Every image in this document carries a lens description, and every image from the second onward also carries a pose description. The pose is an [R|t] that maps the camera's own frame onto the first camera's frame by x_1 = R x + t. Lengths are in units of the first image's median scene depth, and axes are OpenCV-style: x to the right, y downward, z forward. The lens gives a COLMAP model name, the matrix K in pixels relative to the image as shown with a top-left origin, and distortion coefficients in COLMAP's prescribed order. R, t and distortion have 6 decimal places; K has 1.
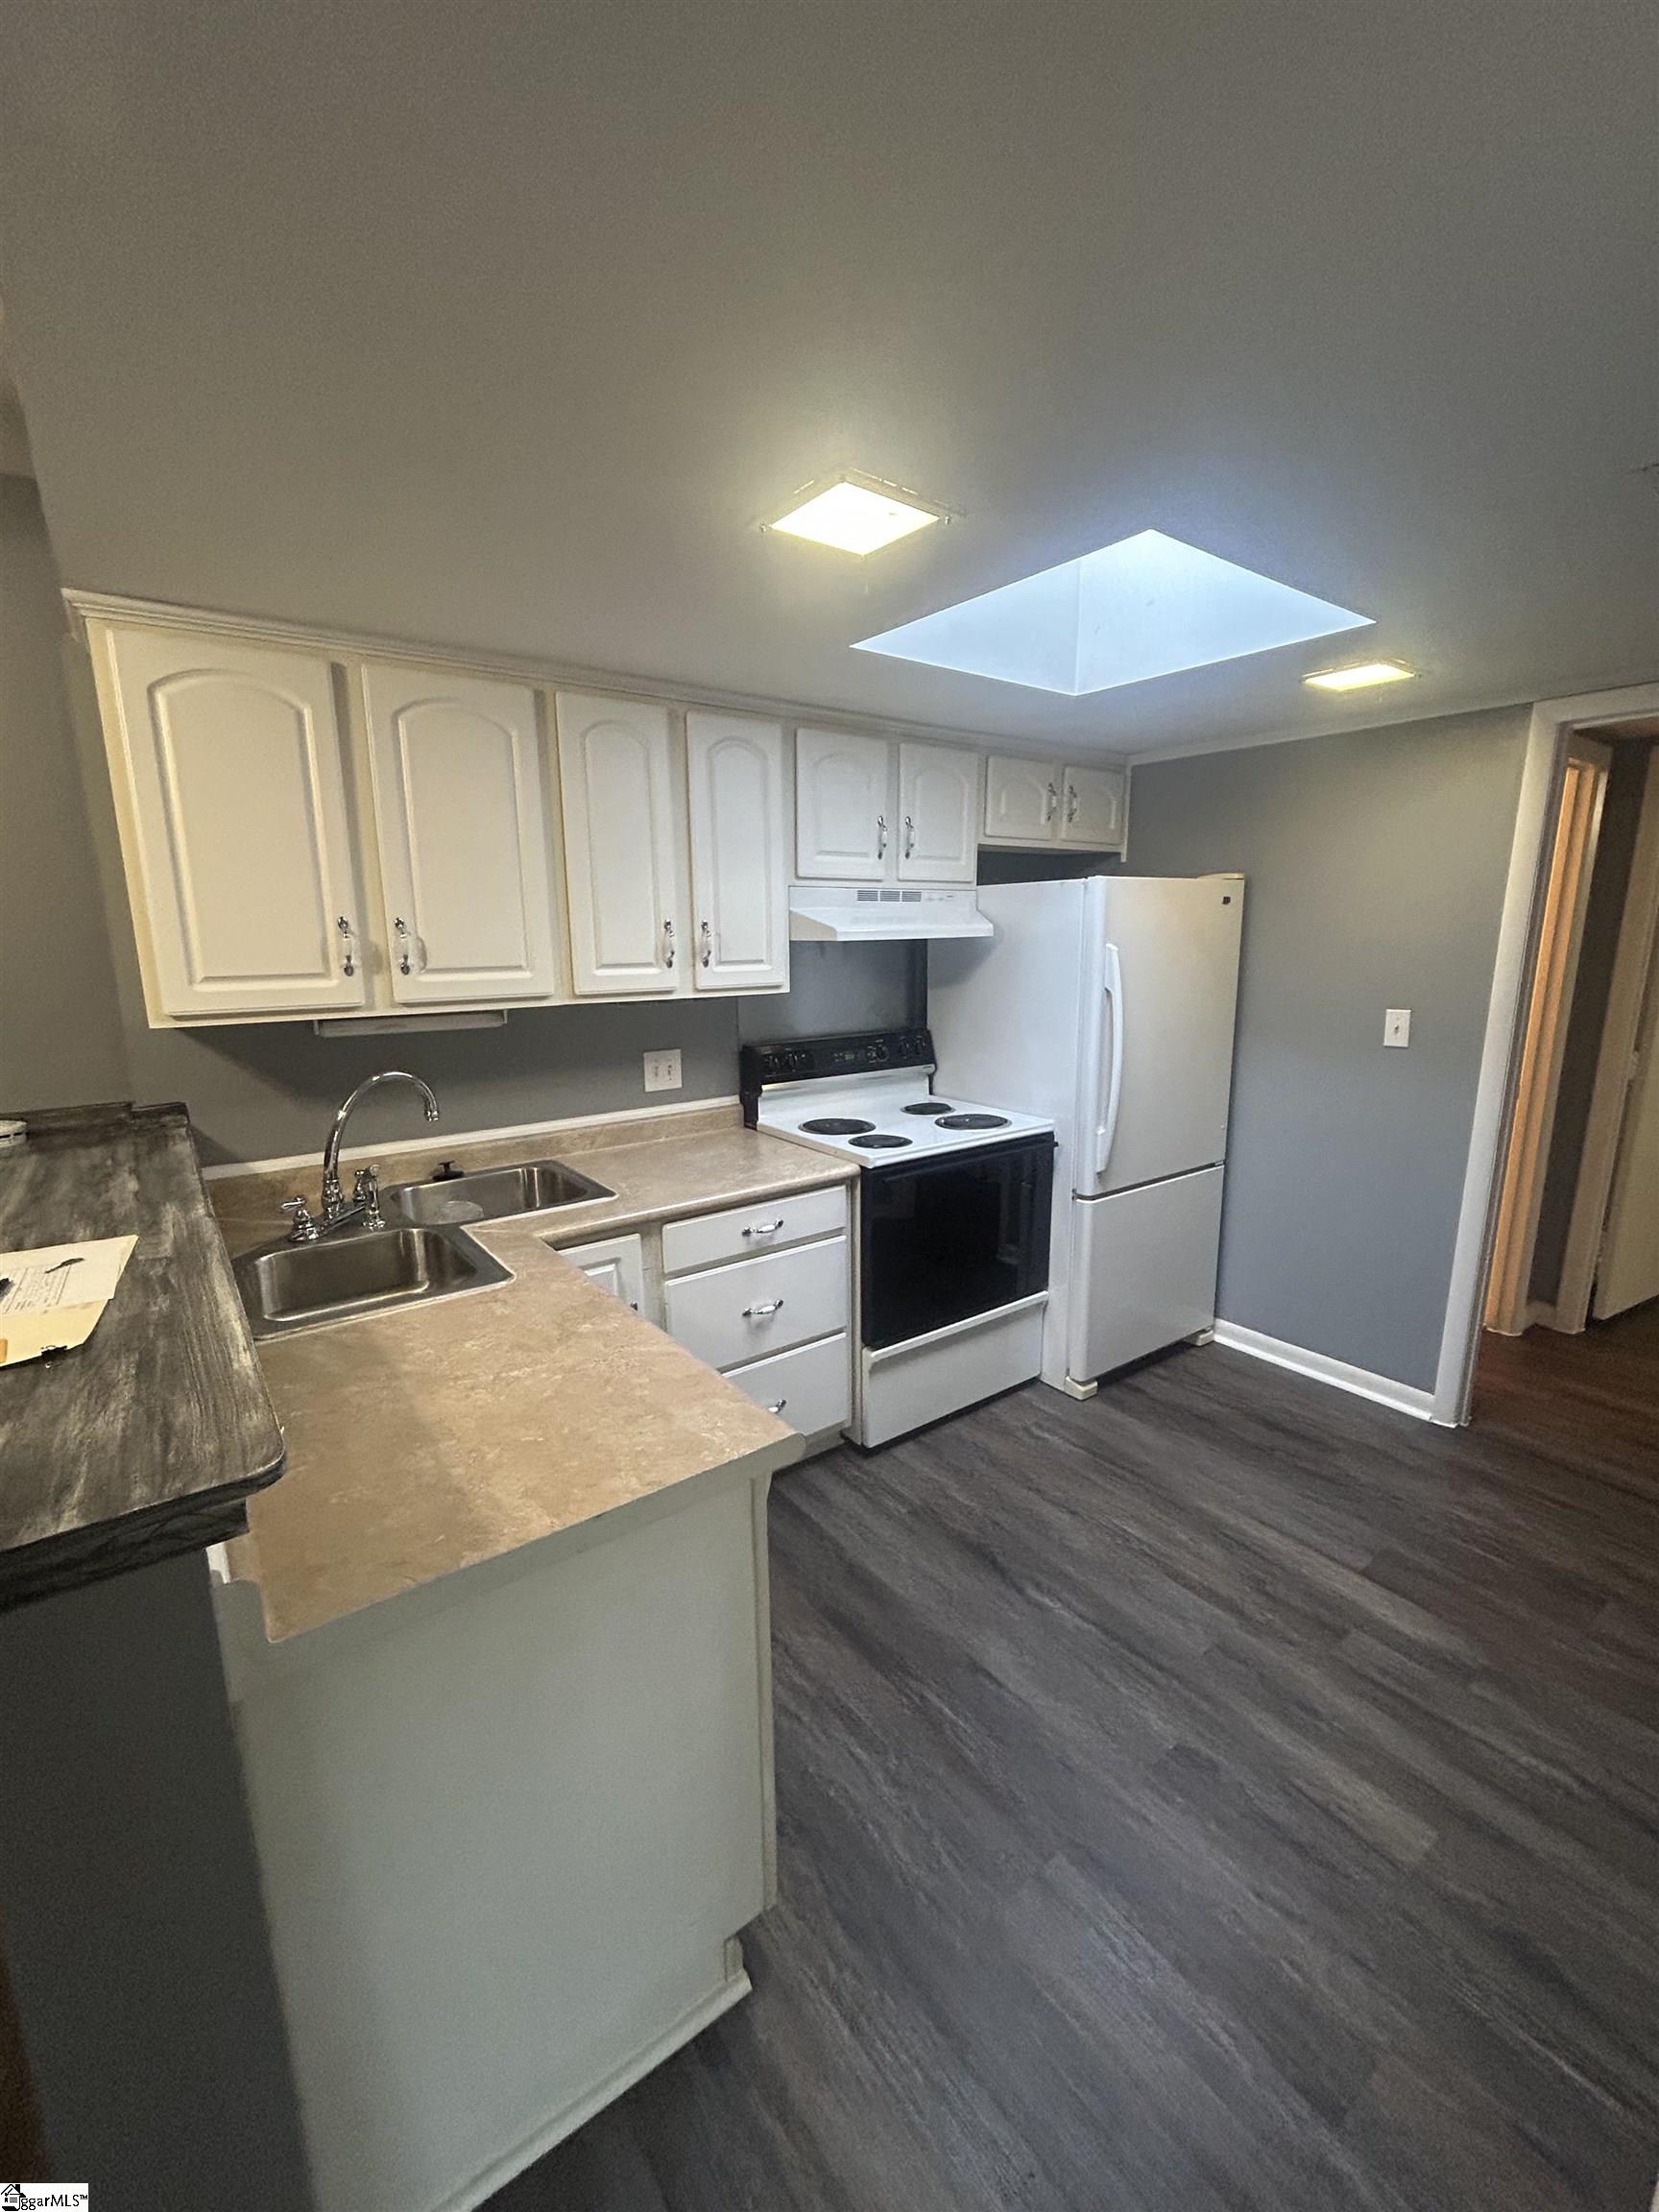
lens RADIAL K [[918.8, 0, 837.1], [0, 918.8, 1113.5], [0, 0, 1]] dist [0.001671, -0.000514]
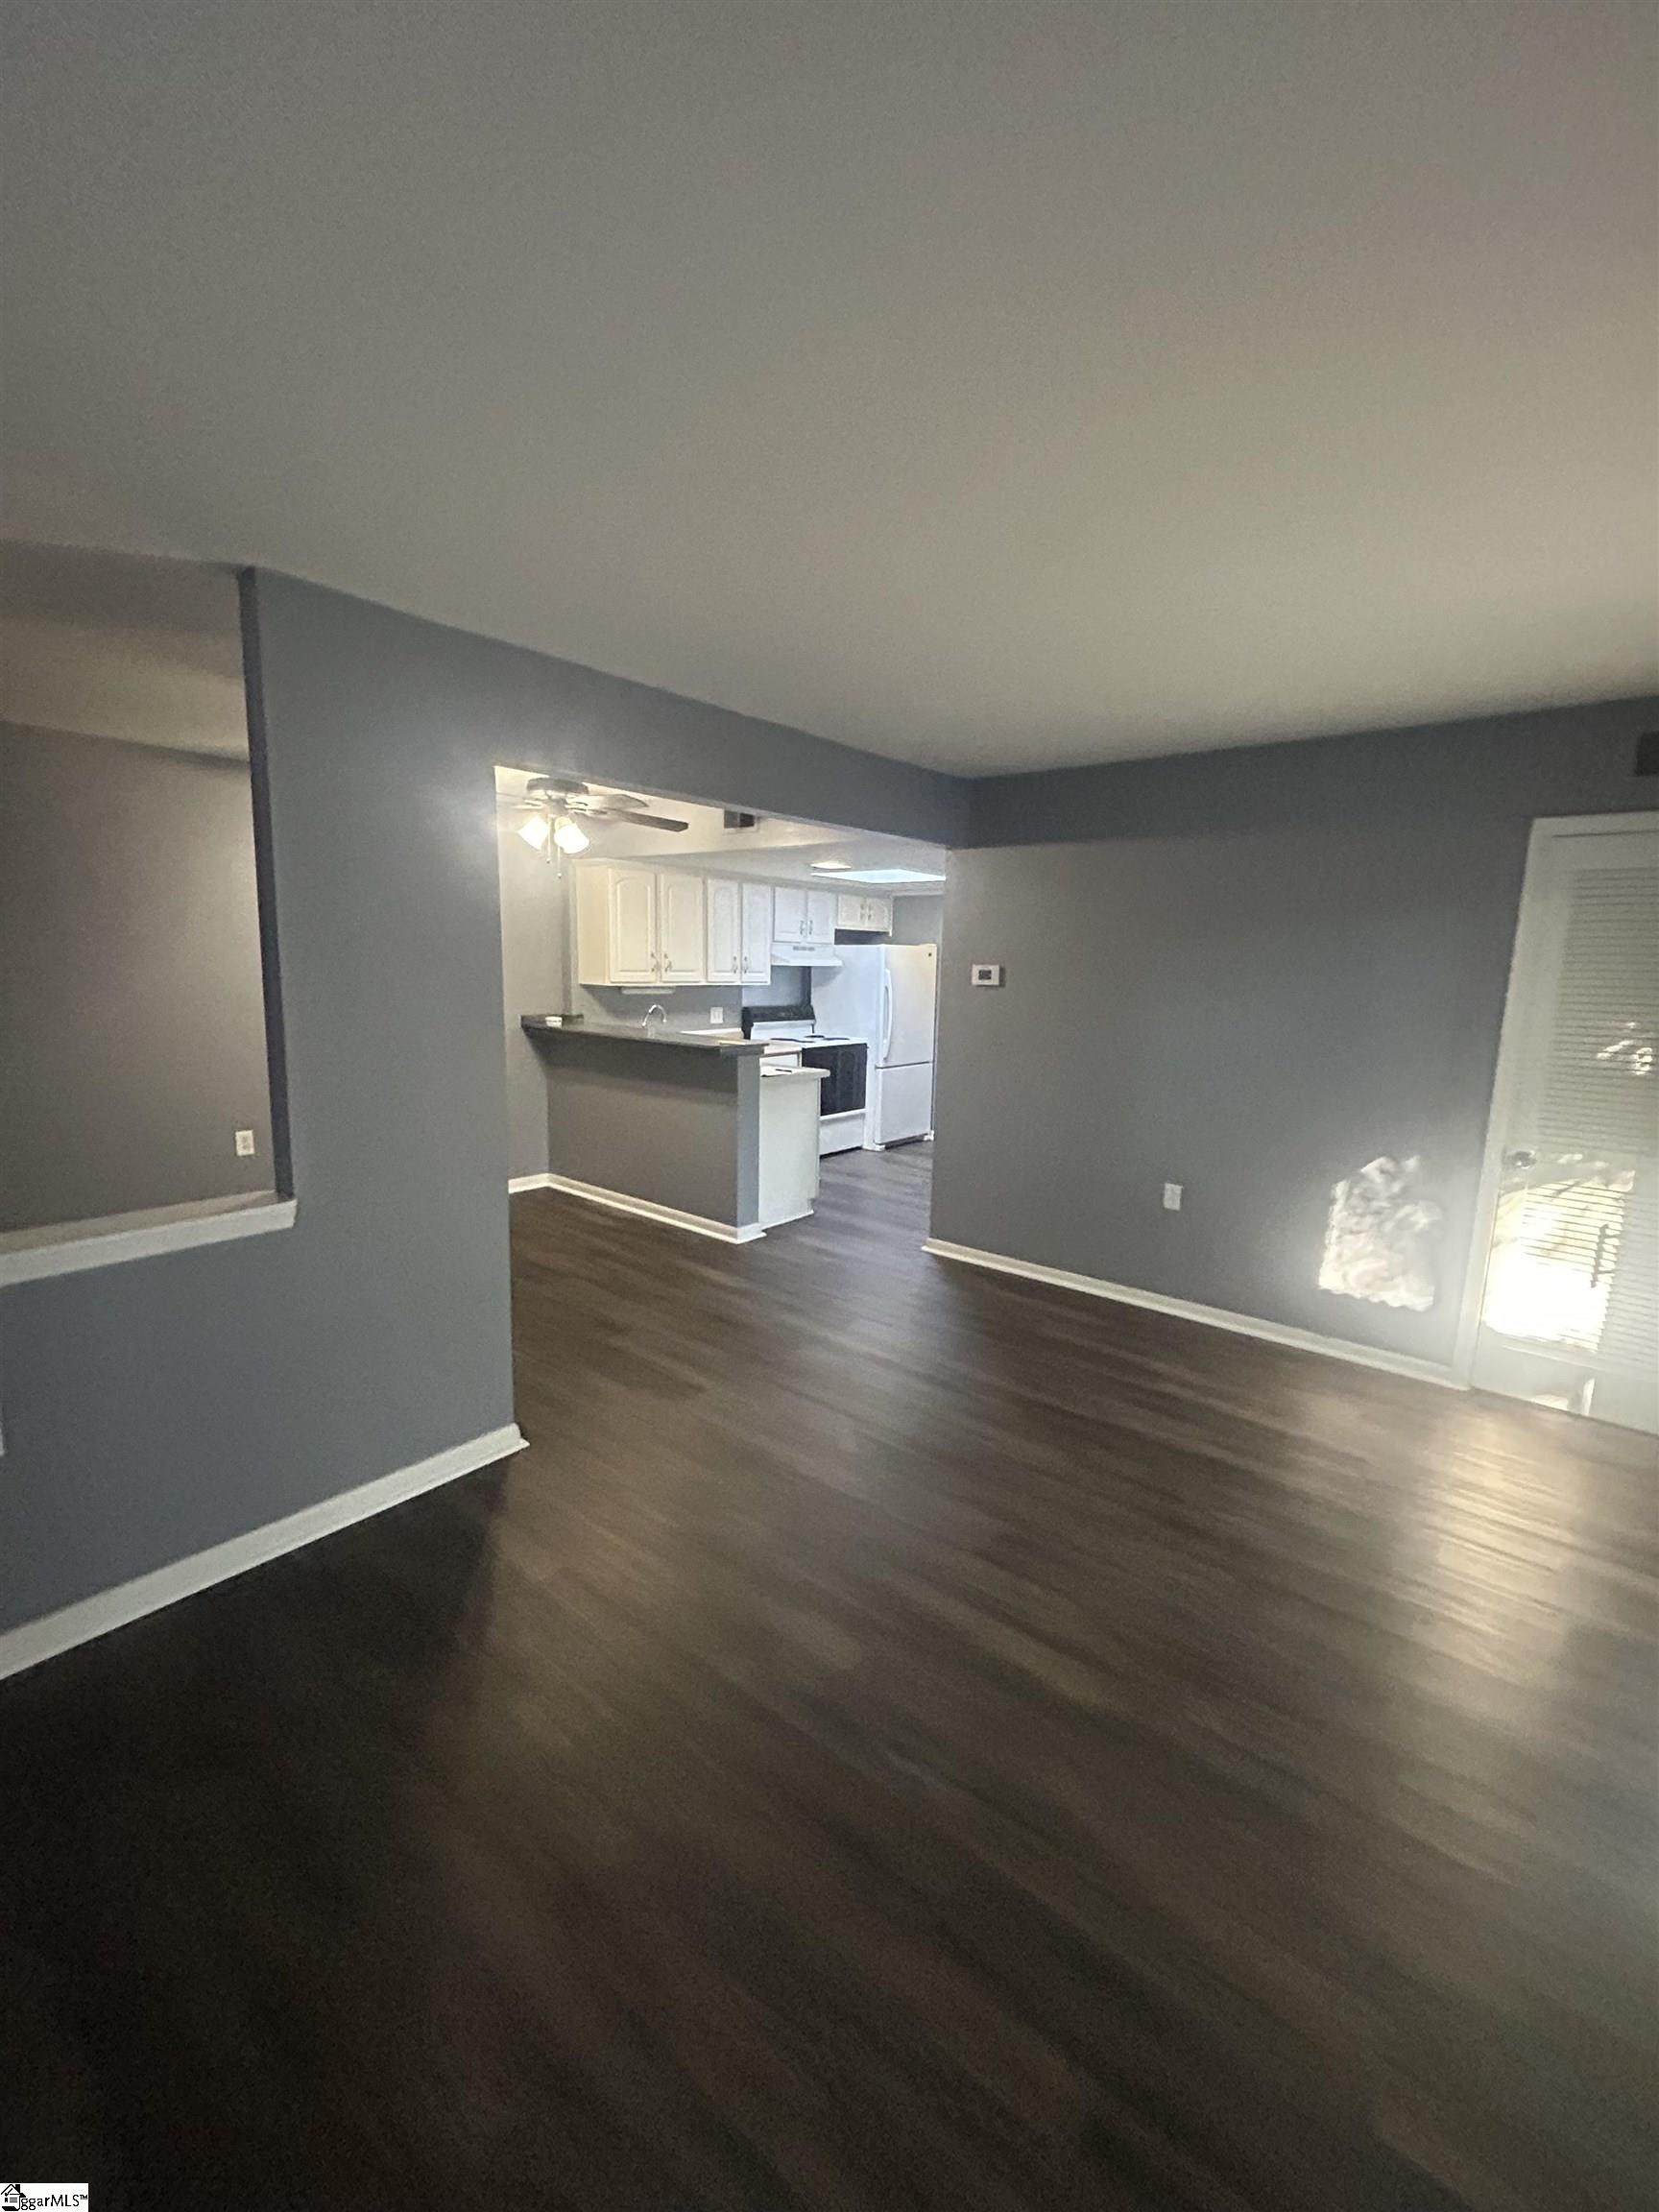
lens RADIAL K [[918.8, 0, 834.8], [0, 918.8, 1108.0], [0, 0, 1]] dist [0.001671, -0.000514]
pose [[0.969268, -0.006217, 0.245930, -0.503387], [0.015163, 0.999290, -0.034501, 0.302048], [-0.245541, 0.037170, 0.968673, -1.512988]]
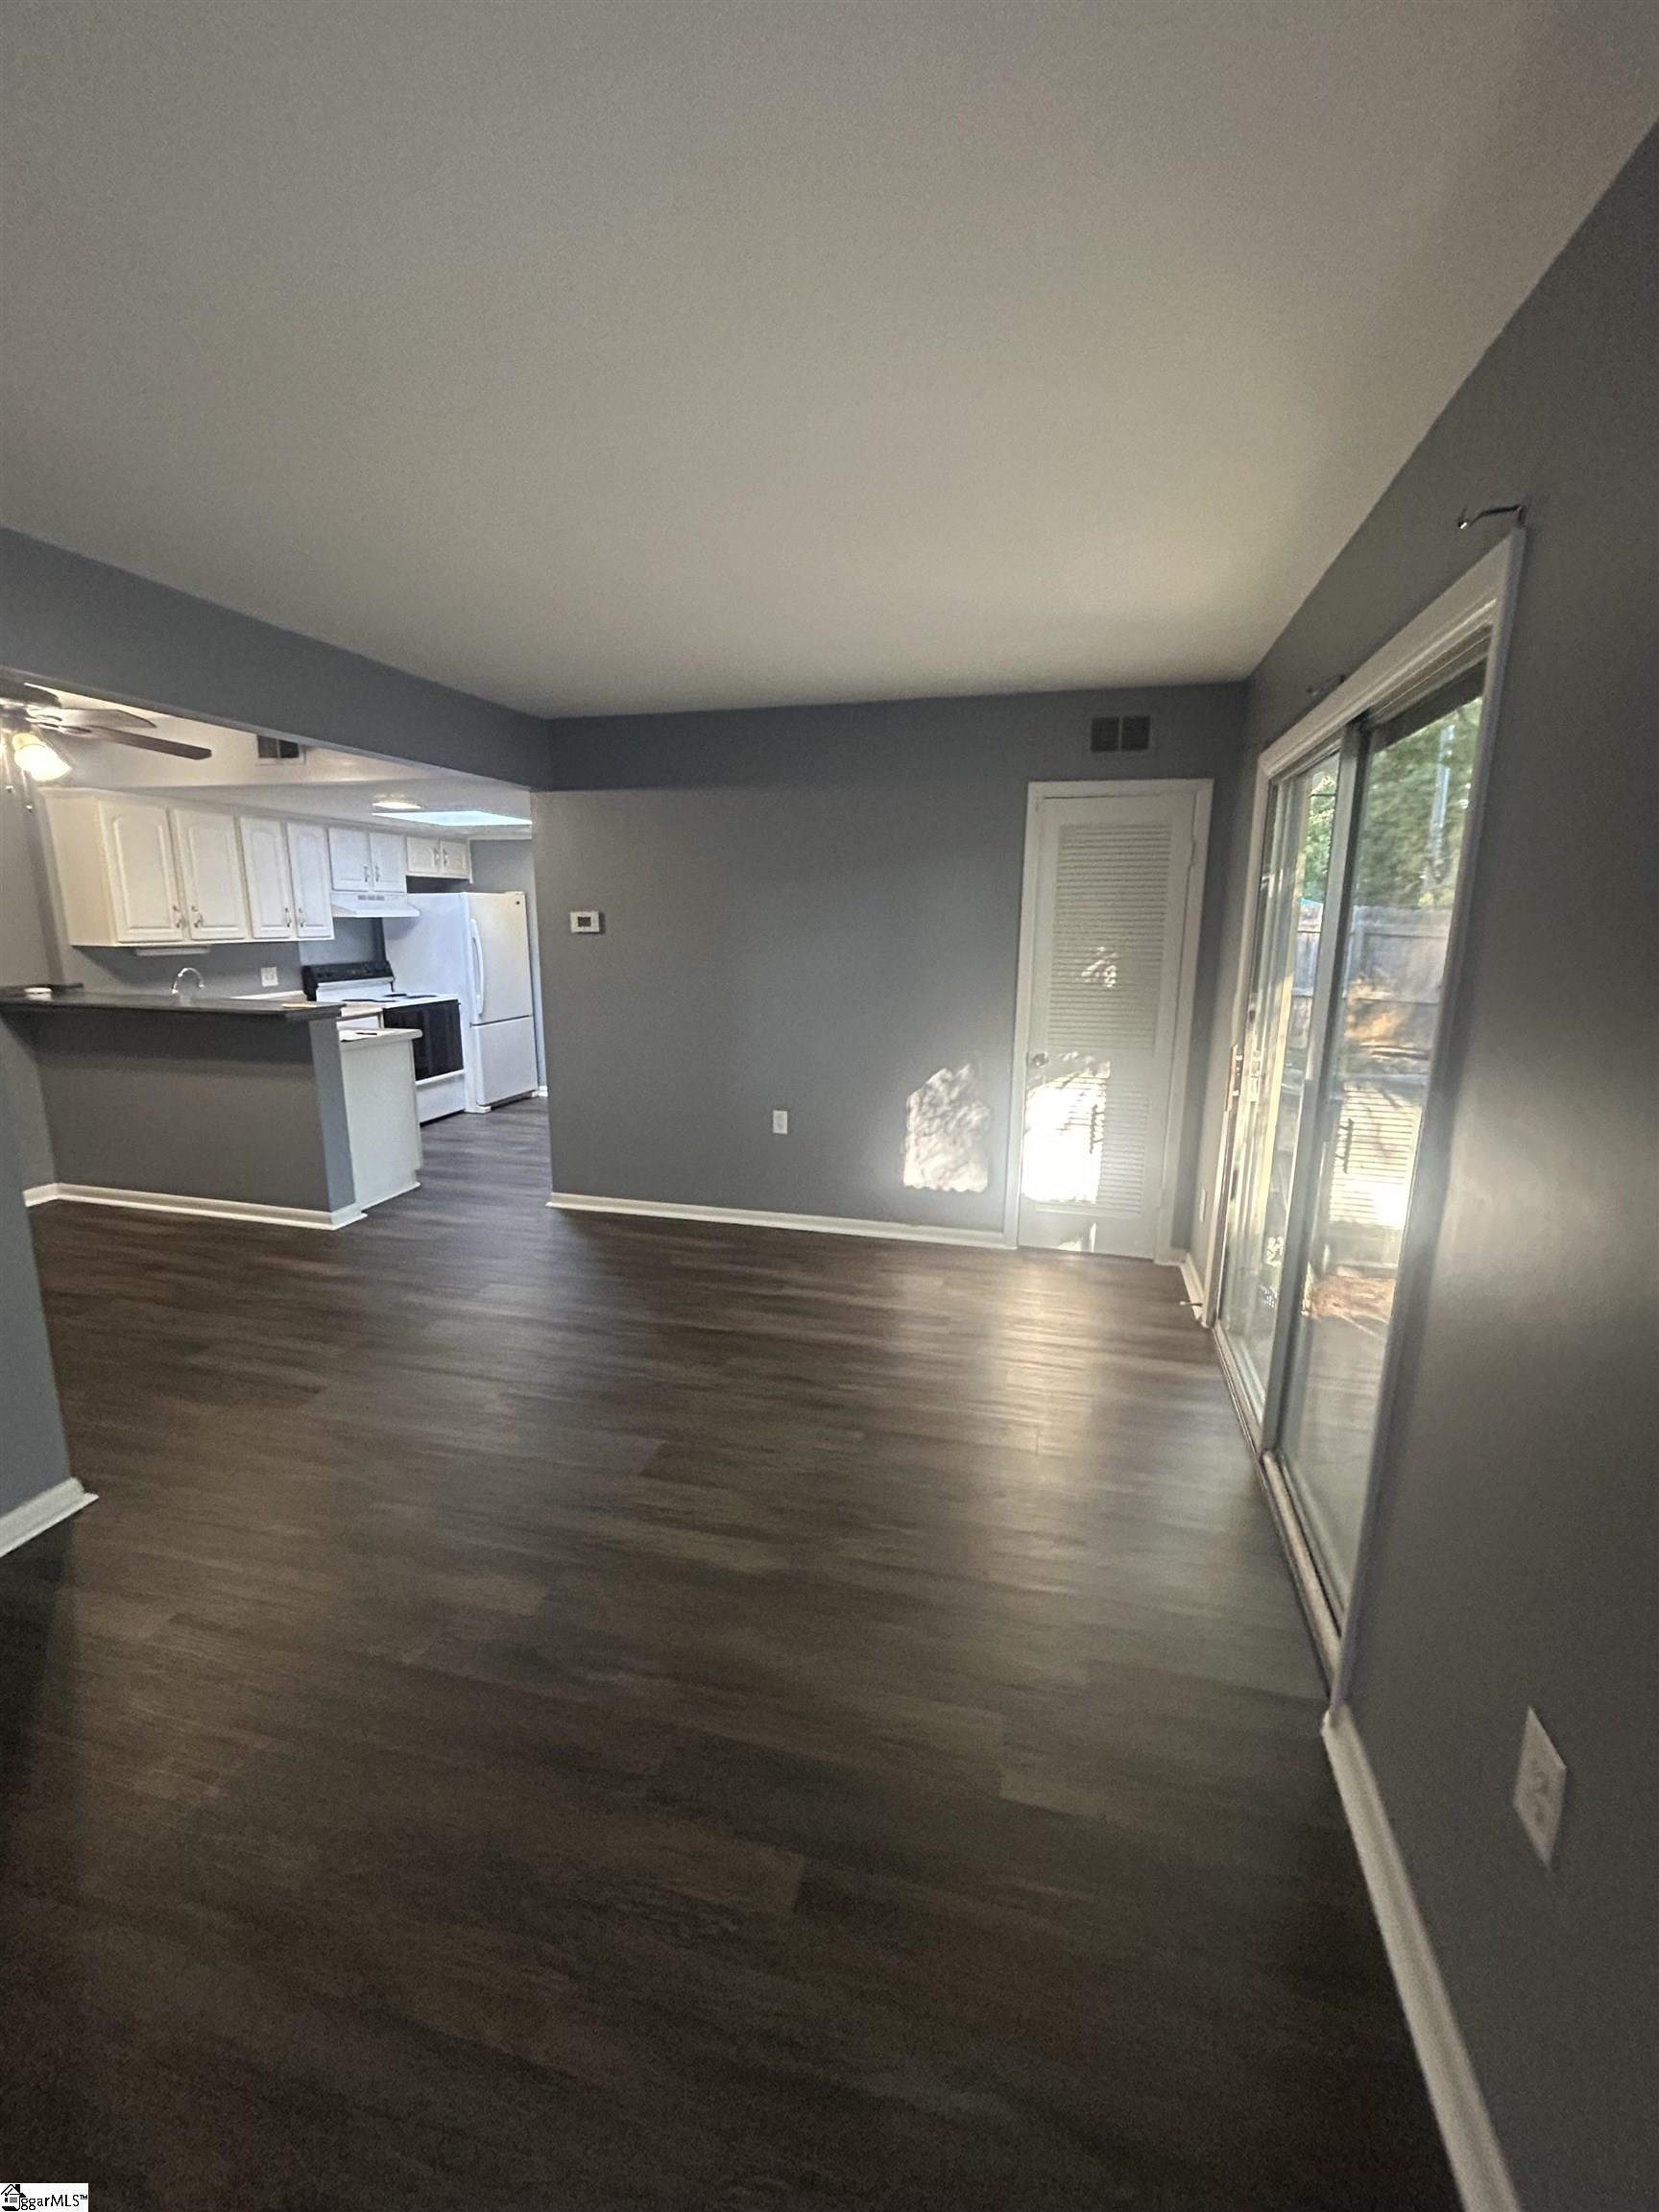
lens RADIAL K [[918.8, 0, 825.6], [0, 918.8, 1110.1], [0, 0, 1]] dist [0.001671, -0.000514]
pose [[0.781938, -0.117155, 0.612248, -0.538795], [0.110254, 0.992688, 0.049141, 0.309489], [-0.613529, 0.029077, 0.789137, -1.534470]]
